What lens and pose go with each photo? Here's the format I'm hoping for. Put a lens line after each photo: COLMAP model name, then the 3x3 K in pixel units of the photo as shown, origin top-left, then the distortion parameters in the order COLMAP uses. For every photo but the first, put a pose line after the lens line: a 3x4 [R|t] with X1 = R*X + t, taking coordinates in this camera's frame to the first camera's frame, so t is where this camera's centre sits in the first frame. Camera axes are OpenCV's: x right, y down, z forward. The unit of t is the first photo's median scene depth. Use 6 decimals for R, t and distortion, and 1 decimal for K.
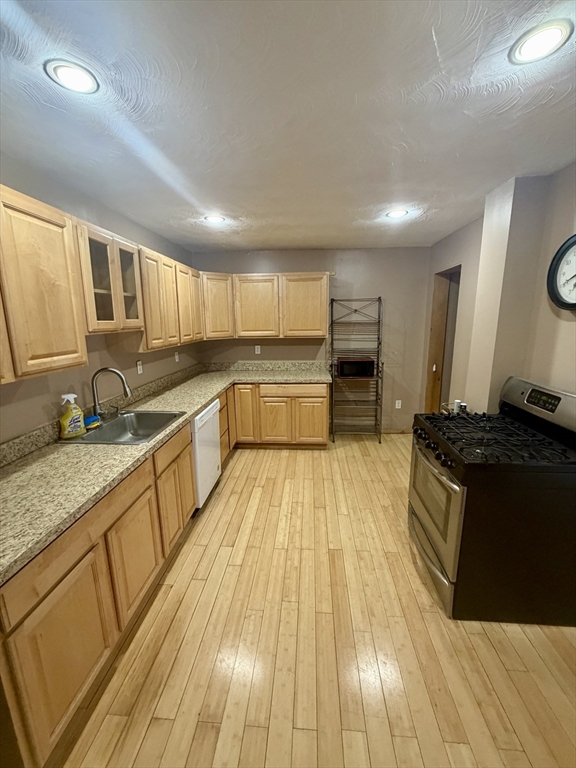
lens RADIAL K [[304.5, 0, 287.4], [0, 304.5, 382.4], [0, 0, 1]] dist [-0.000993, -0.000072]
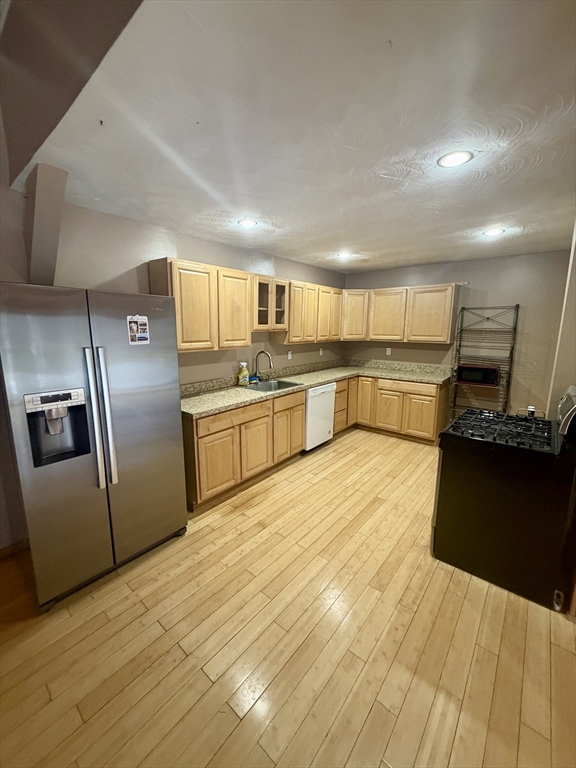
lens RADIAL K [[304.5, 0, 287.4], [0, 304.5, 382.4], [0, 0, 1]] dist [-0.000993, -0.000072]
pose [[0.812769, 0.121004, -0.569881, 0.372426], [-0.131766, 0.991025, 0.022500, 0.050276], [0.567489, 0.056804, 0.821419, -0.250635]]
